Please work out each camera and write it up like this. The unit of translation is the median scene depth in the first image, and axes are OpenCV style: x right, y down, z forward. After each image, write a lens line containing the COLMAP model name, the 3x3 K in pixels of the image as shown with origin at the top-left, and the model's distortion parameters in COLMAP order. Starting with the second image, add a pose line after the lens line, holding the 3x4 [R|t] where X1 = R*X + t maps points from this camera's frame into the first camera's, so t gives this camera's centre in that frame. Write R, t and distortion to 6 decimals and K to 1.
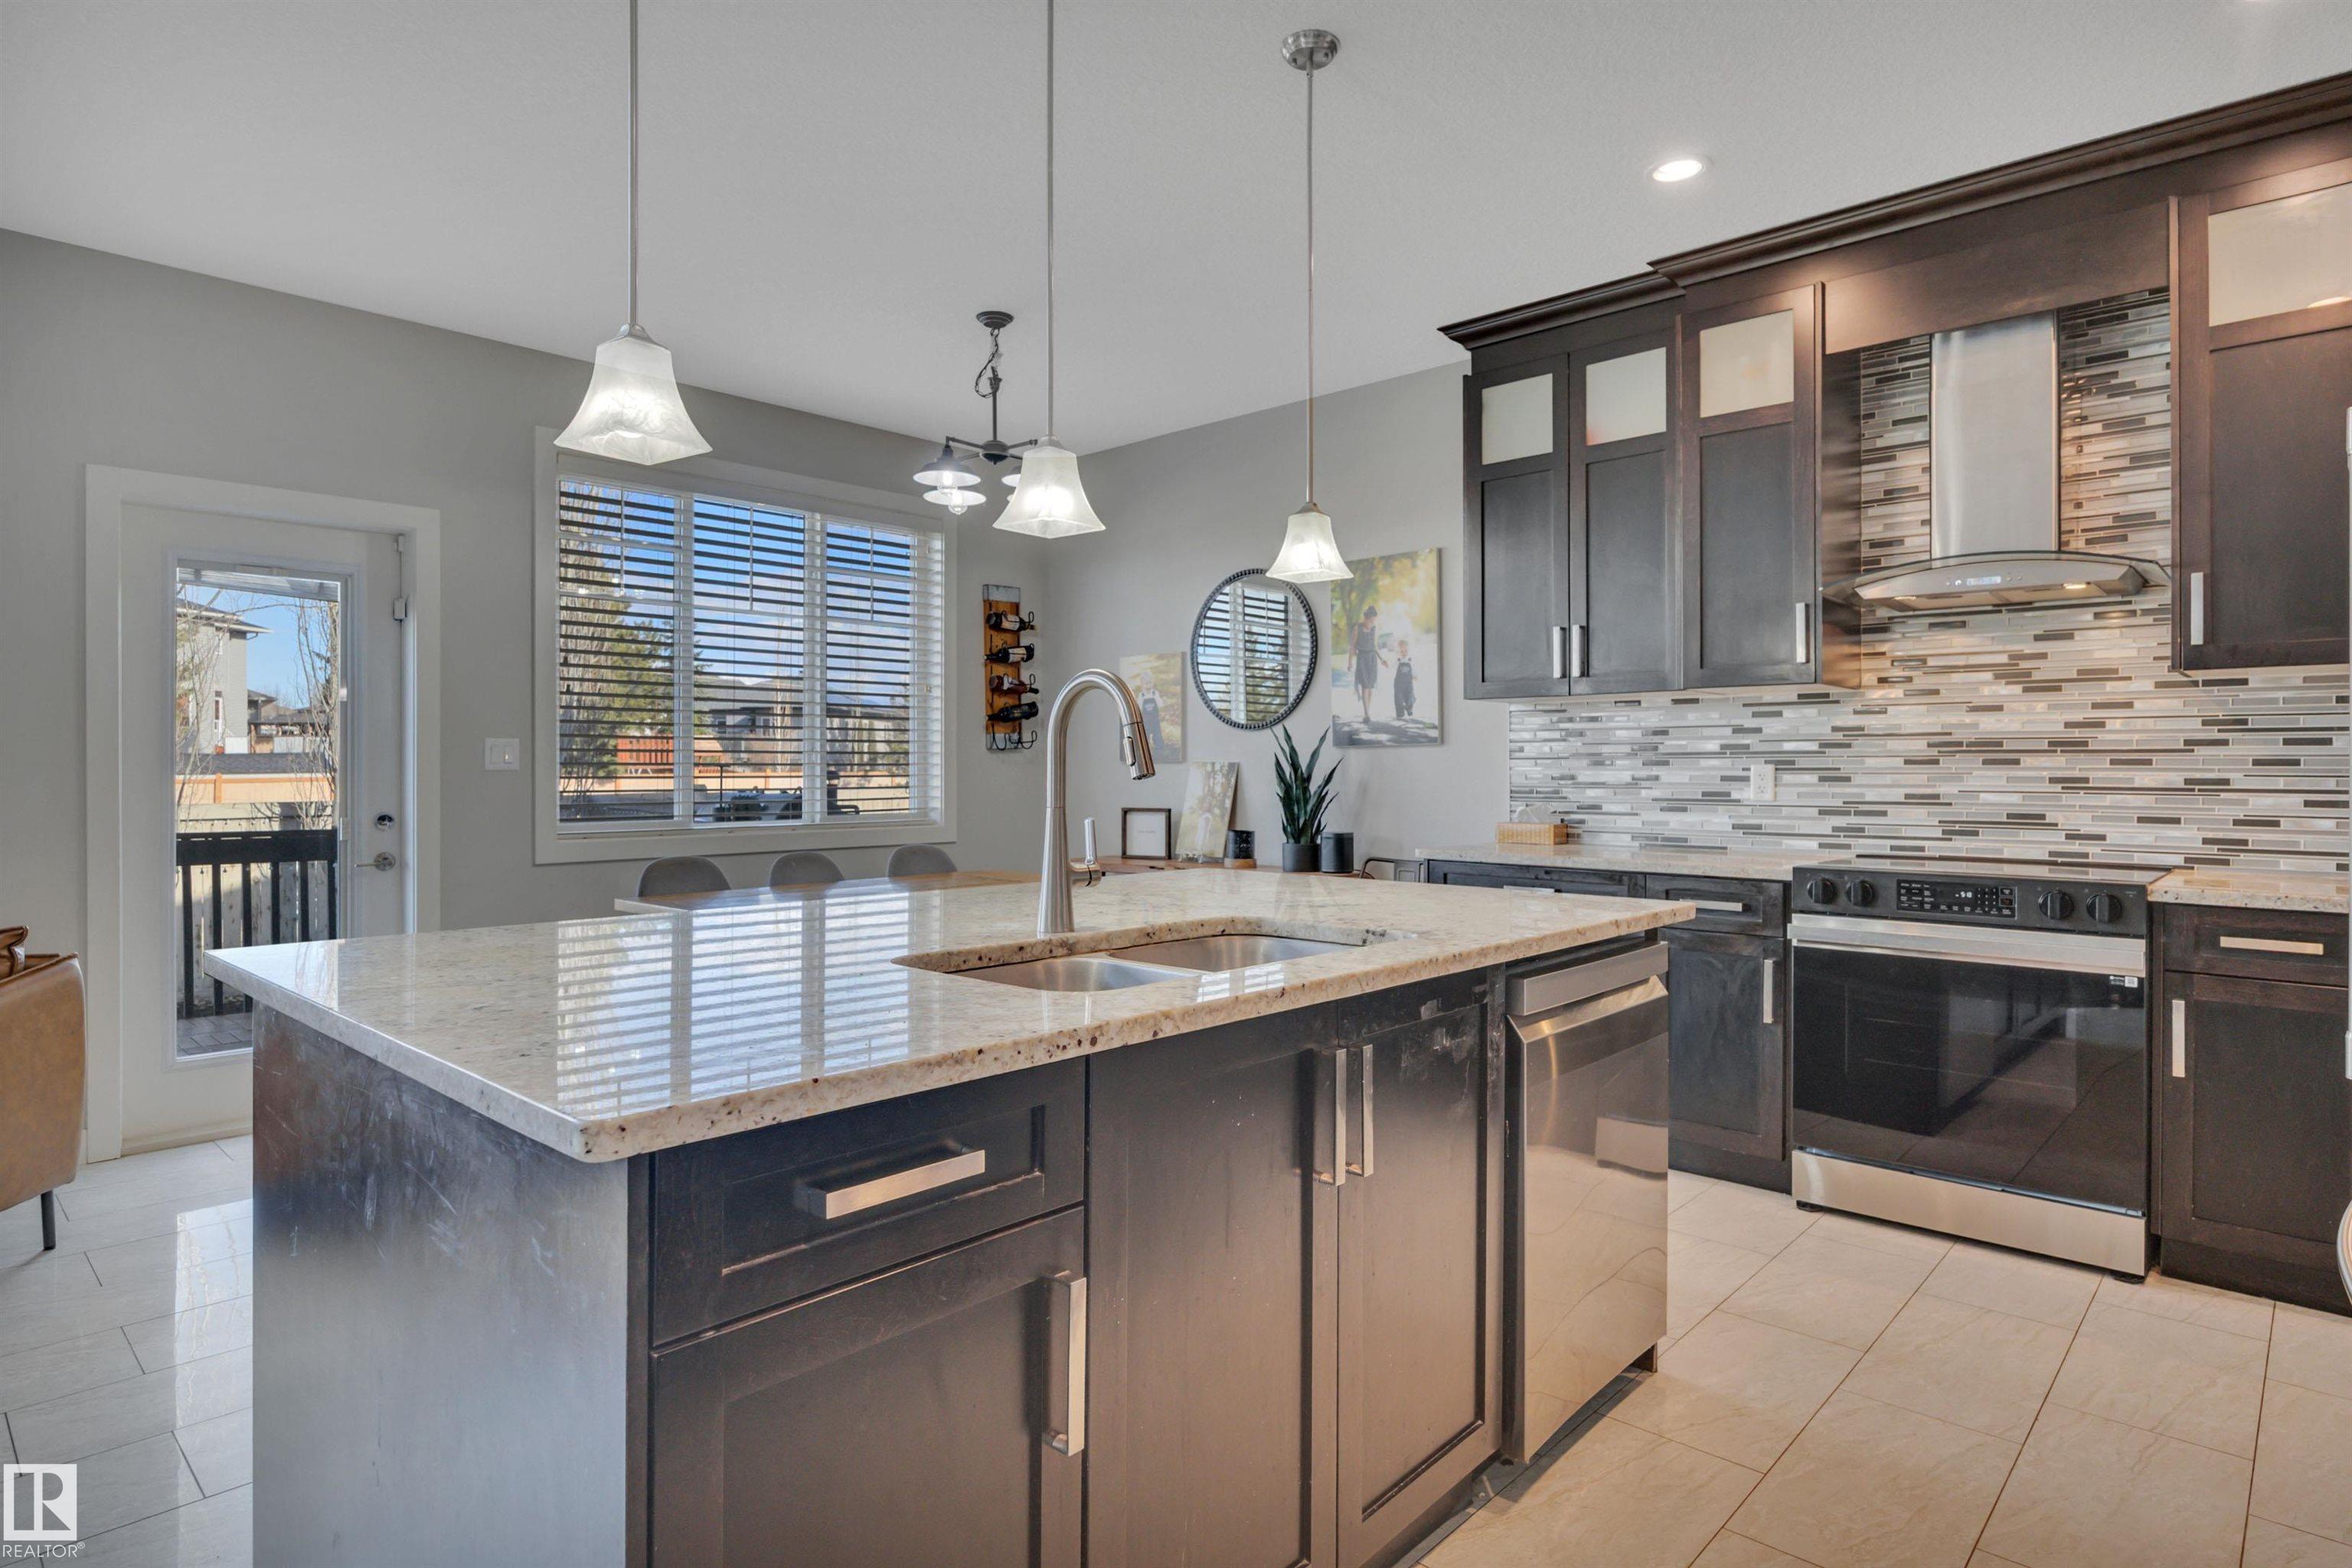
lens RADIAL K [[1254.6, 0, 1173.8], [0, 1254.6, 766.2], [0, 0, 1]] dist [-0.005153, -0.002339]
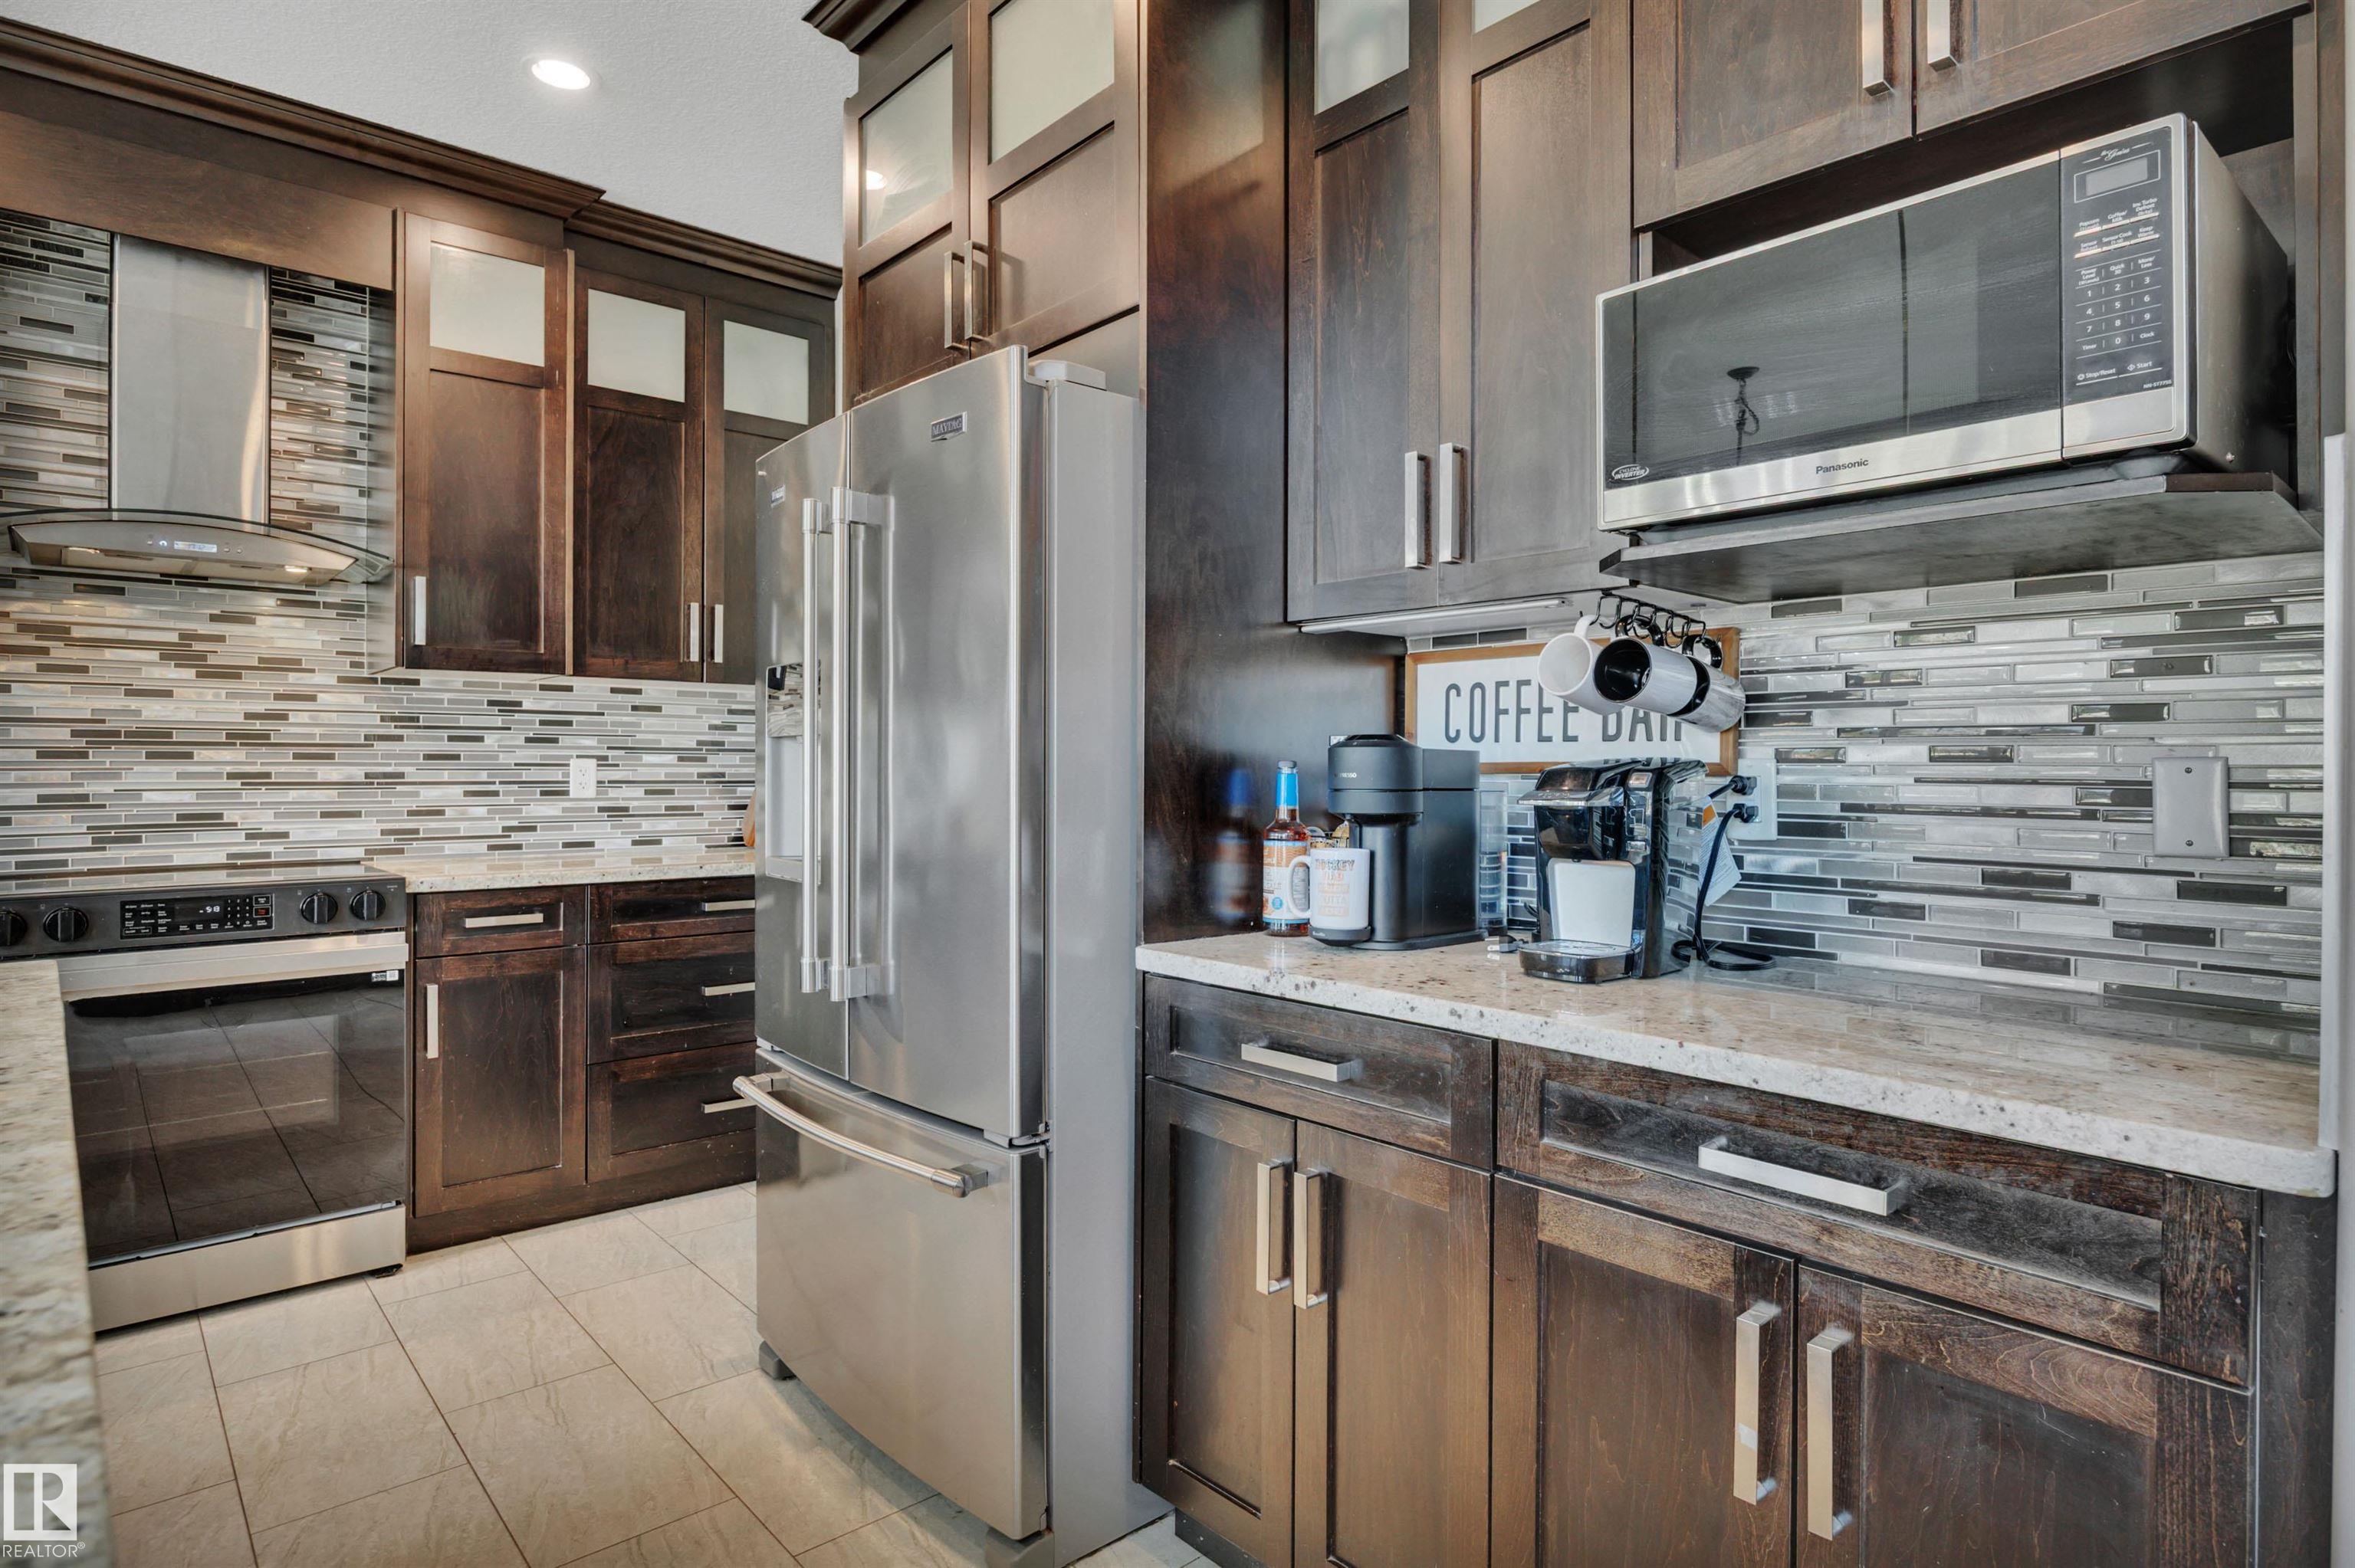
lens RADIAL K [[1257.9, 0, 1182.0], [0, 1257.9, 763.4], [0, 0, 1]] dist [-0.003653, -0.000373]
pose [[0.092221, -0.000596, 0.995738, -0.130215], [-0.000400, 1.000000, 0.000635, 0.001160], [-0.995738, -0.000457, 0.092221, 0.199715]]
